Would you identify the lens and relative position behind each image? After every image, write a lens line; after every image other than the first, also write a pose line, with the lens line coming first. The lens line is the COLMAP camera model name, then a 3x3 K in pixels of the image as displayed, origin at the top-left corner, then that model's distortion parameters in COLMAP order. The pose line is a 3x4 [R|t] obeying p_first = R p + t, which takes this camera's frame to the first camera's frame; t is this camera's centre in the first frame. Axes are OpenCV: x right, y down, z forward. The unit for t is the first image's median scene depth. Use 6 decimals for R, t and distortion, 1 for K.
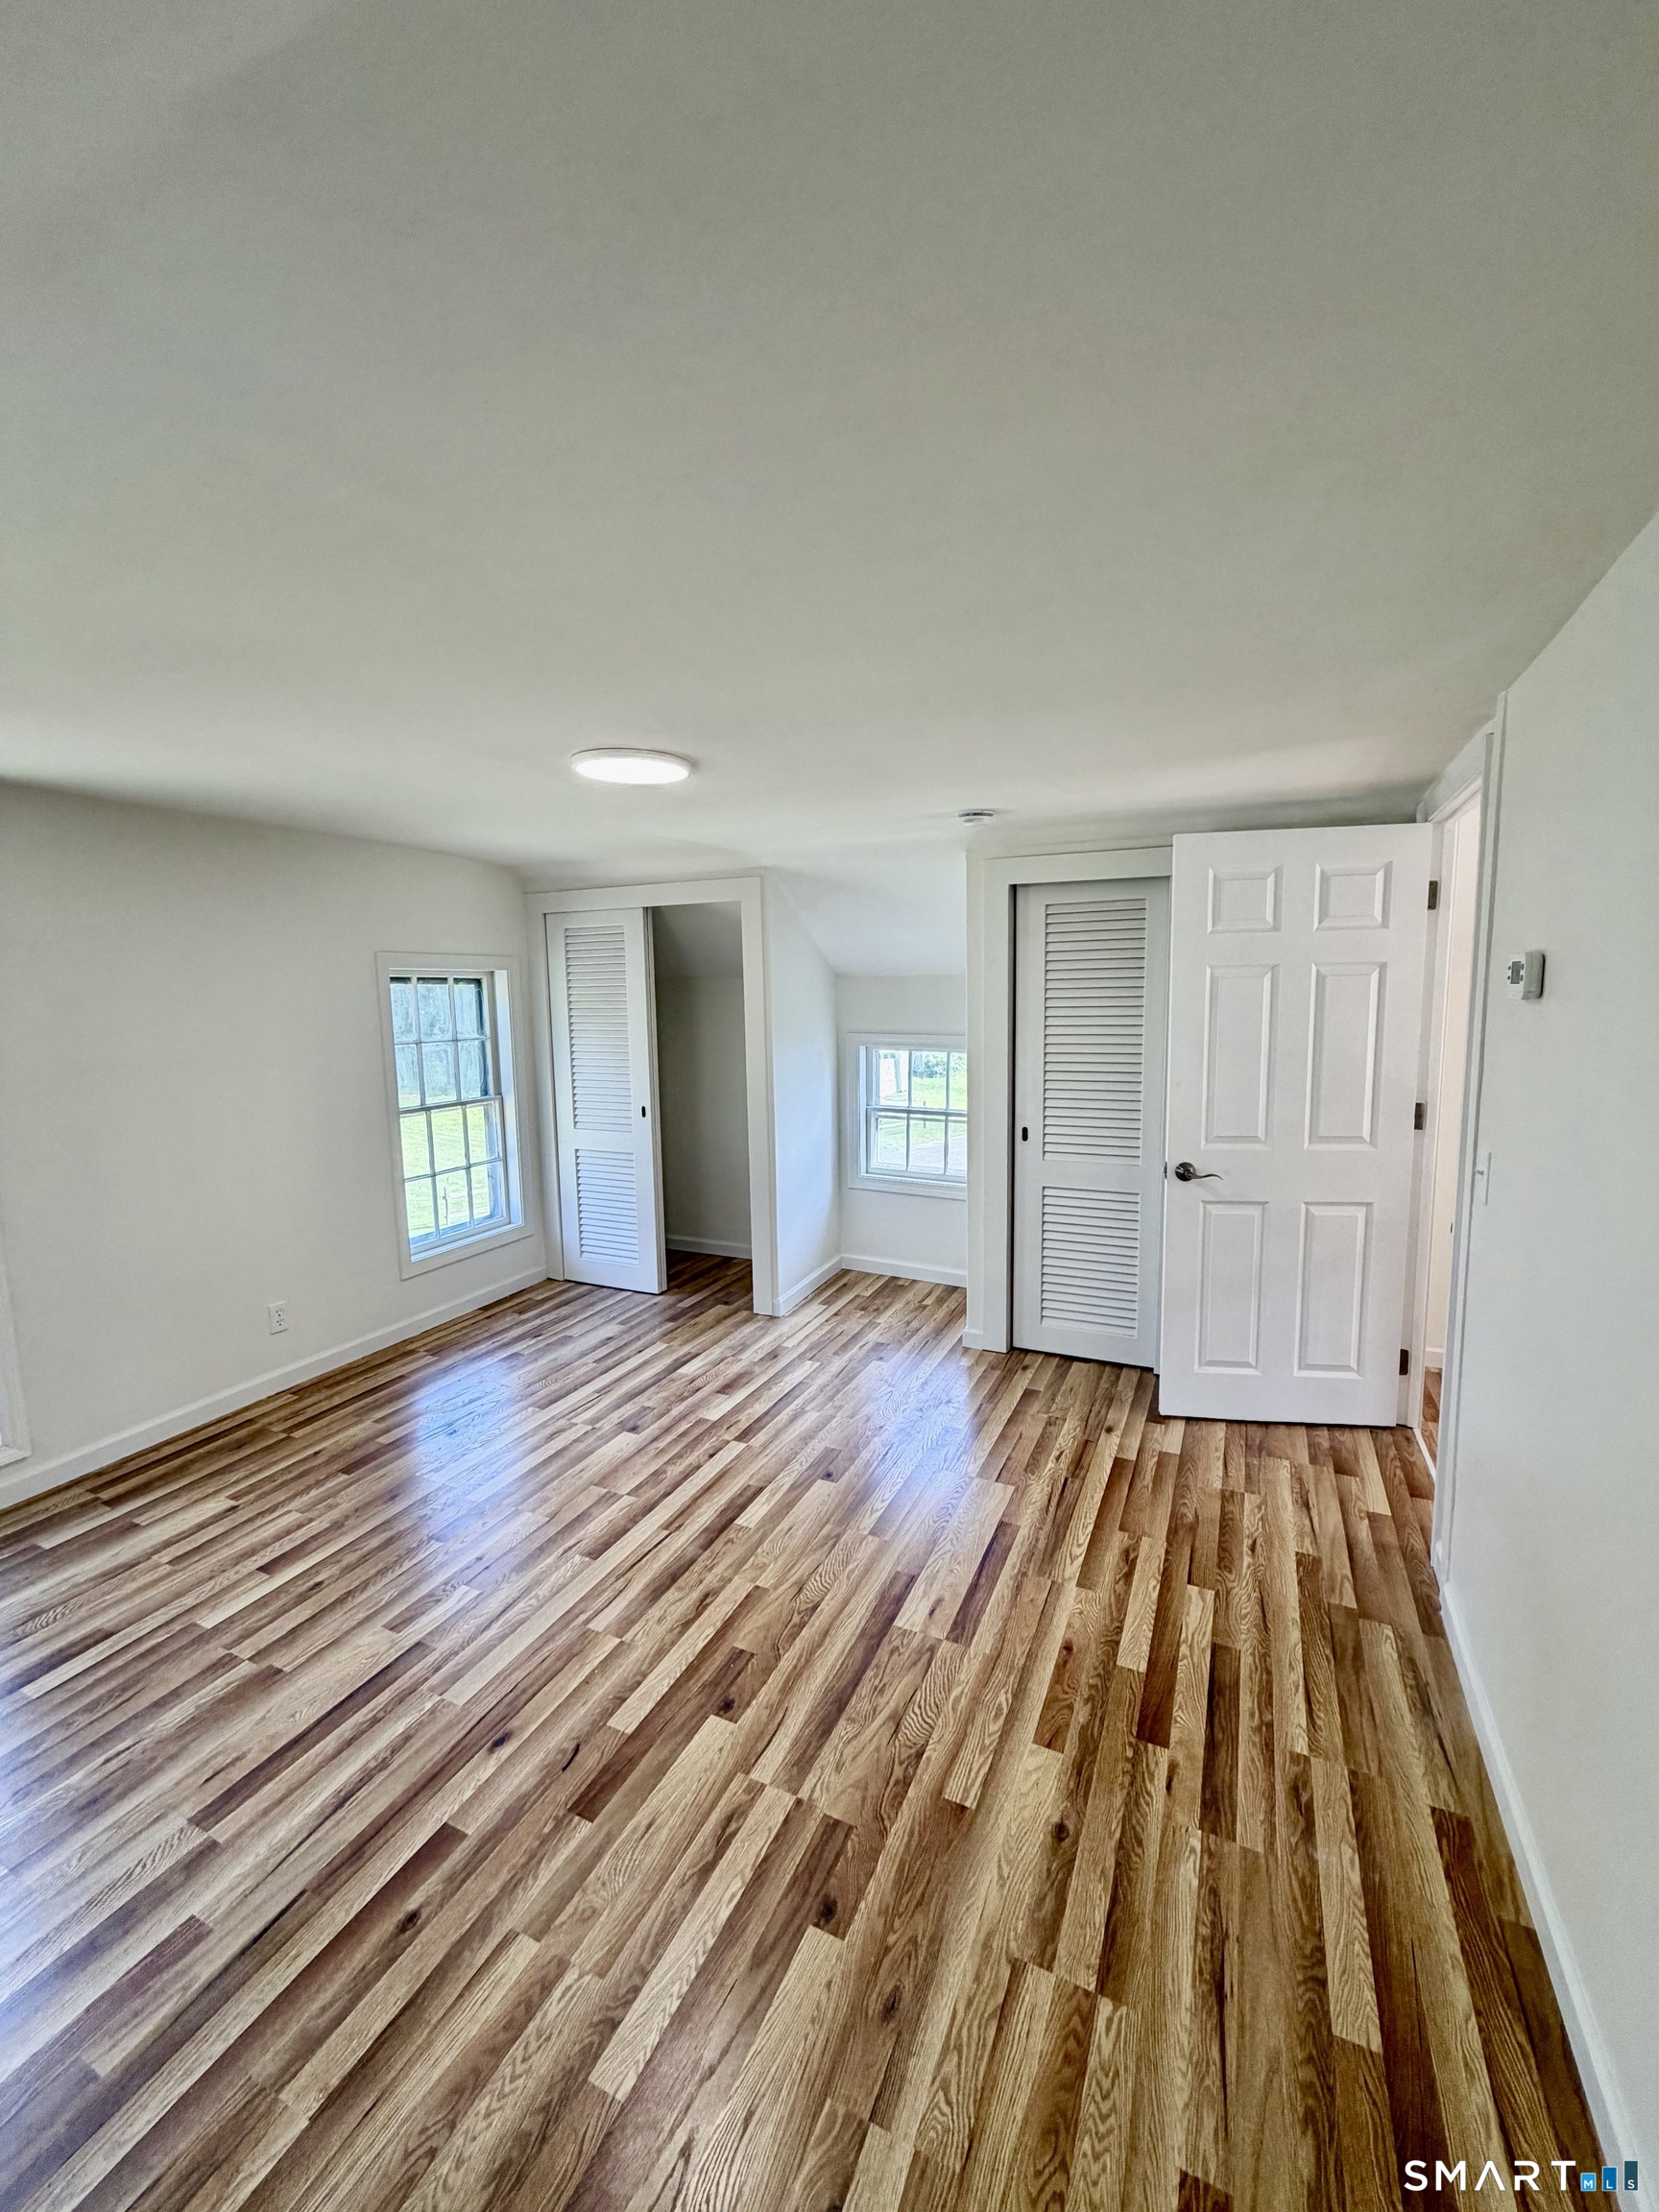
lens RADIAL K [[884.4, 0, 837.5], [0, 884.4, 1102.0], [0, 0, 1]] dist [-0.000021, 0.000246]
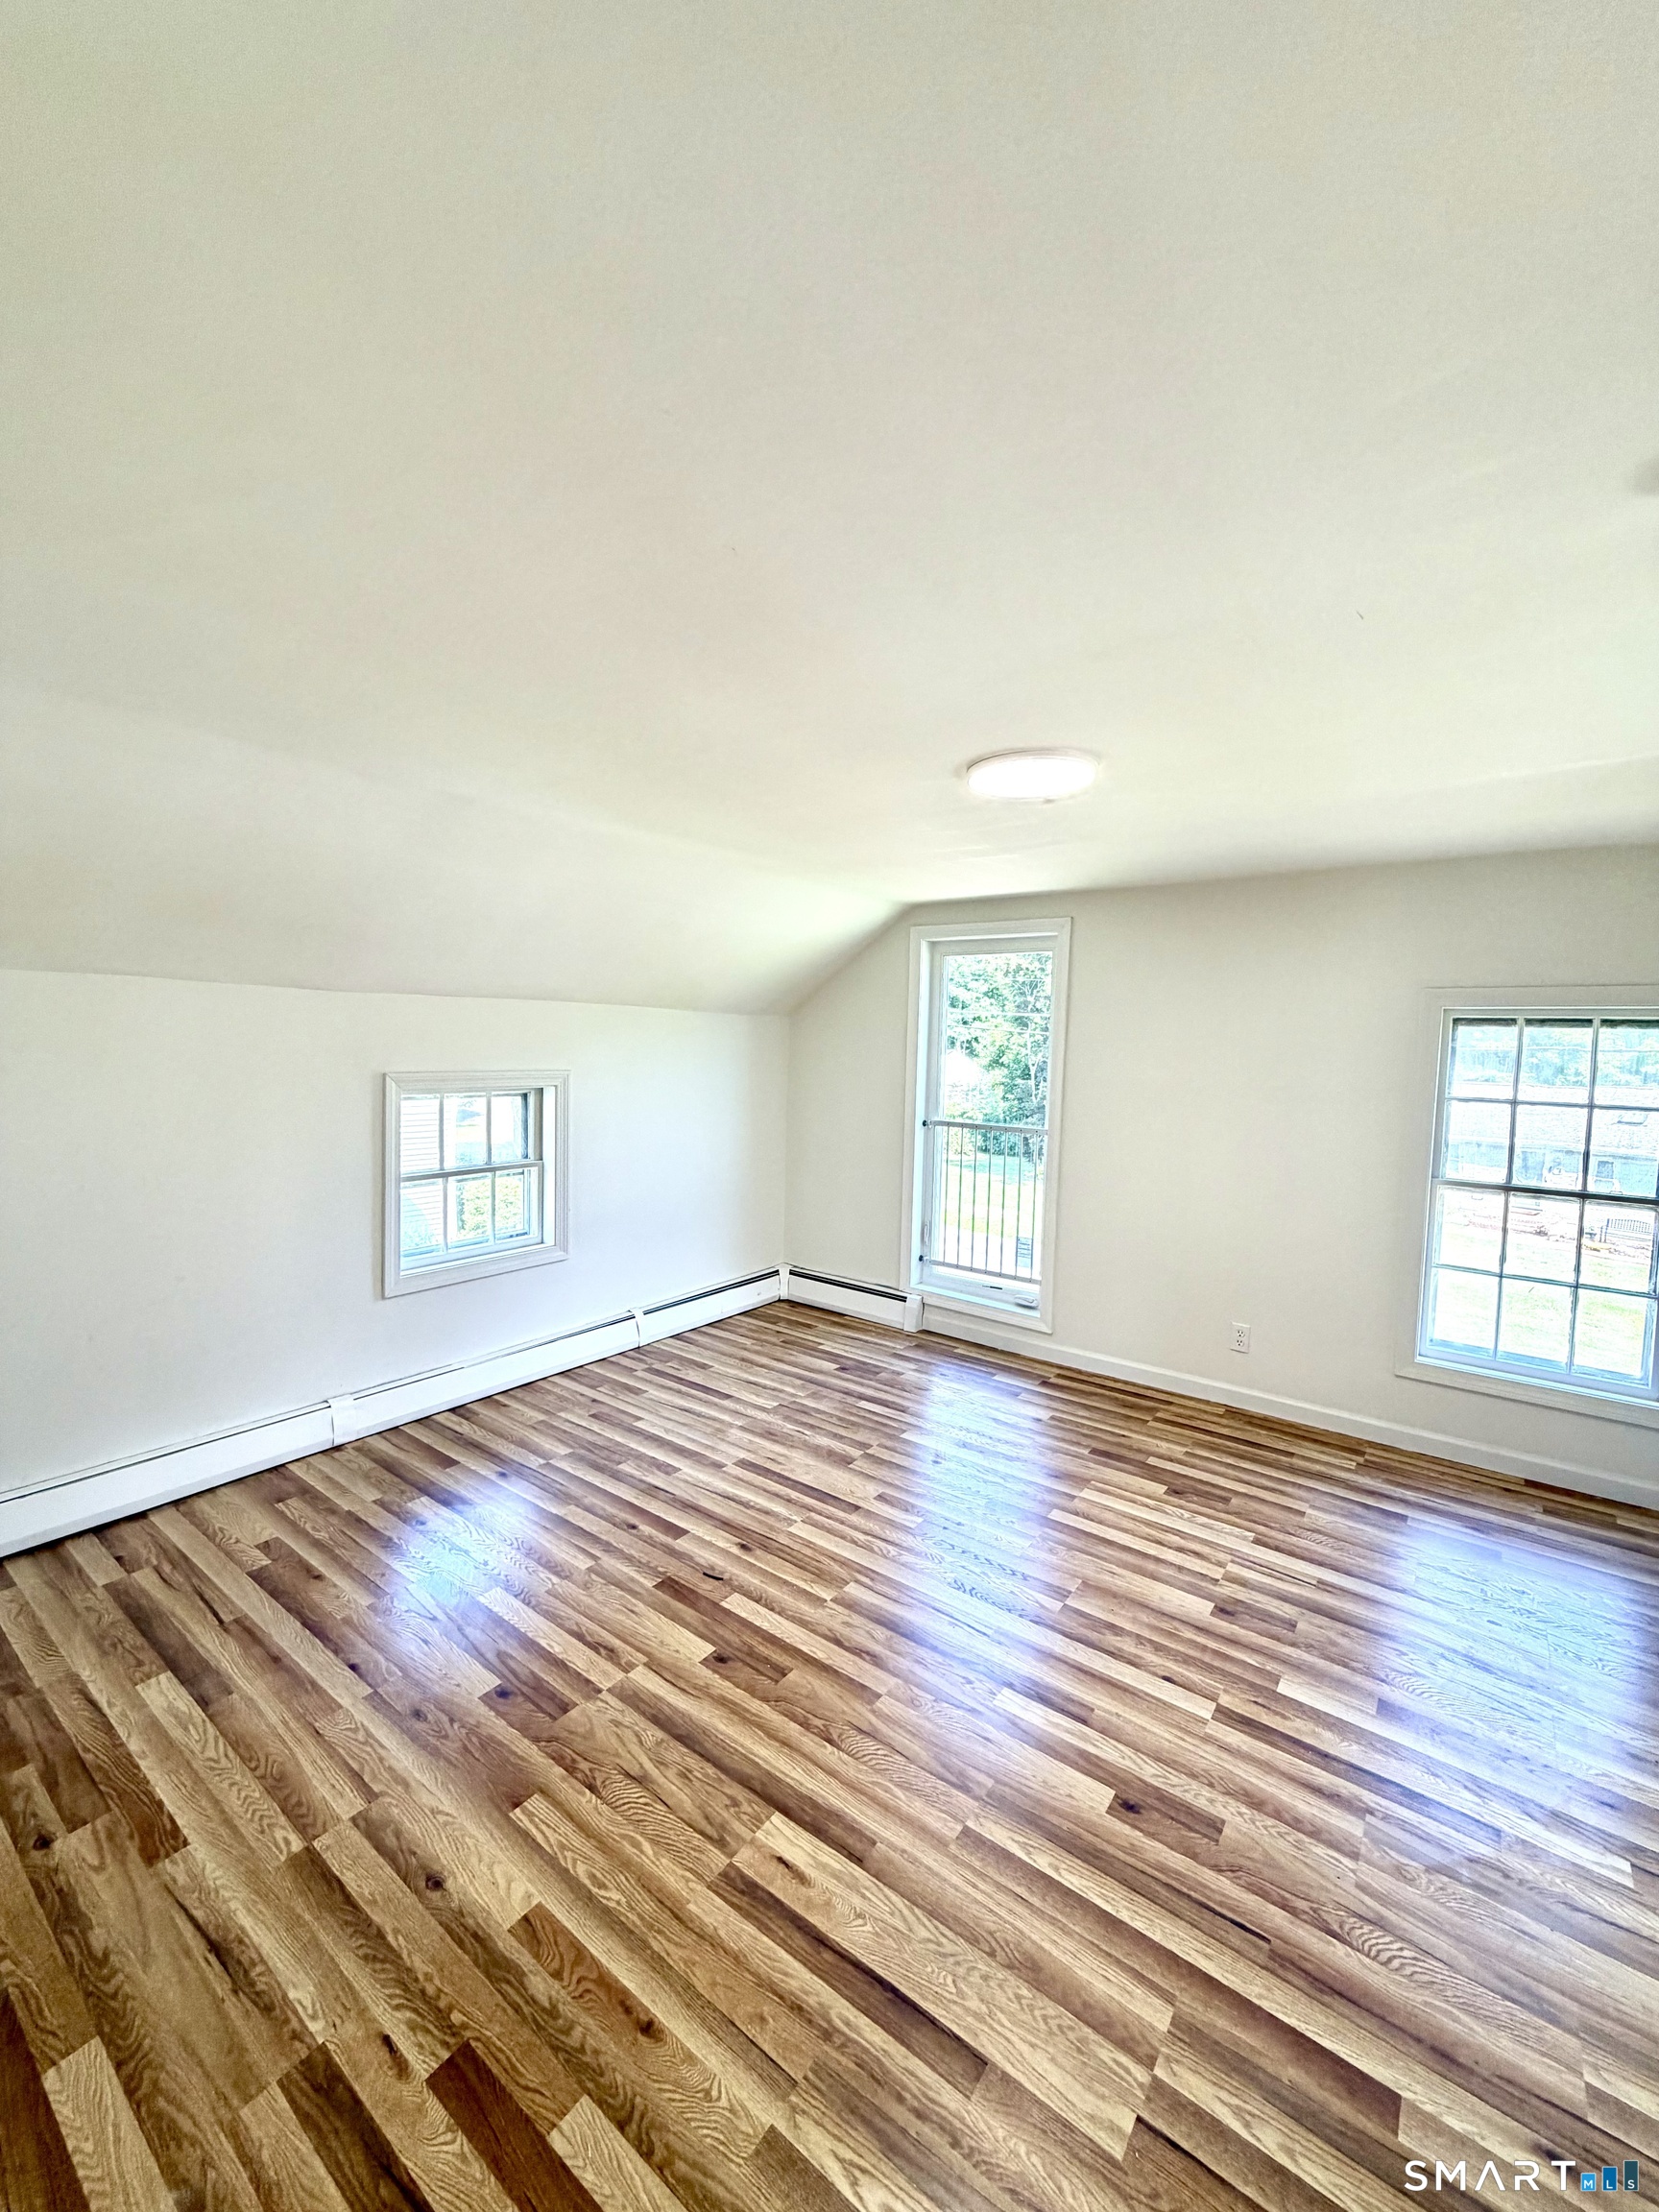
lens RADIAL K [[884.4, 0, 835.6], [0, 884.4, 1118.7], [0, 0, 1]] dist [-0.000021, 0.000246]
pose [[-0.203603, 0.091204, -0.974796, 0.855412], [-0.145541, 0.981770, 0.122255, -0.132408], [0.968175, 0.166764, -0.186617, 1.228006]]
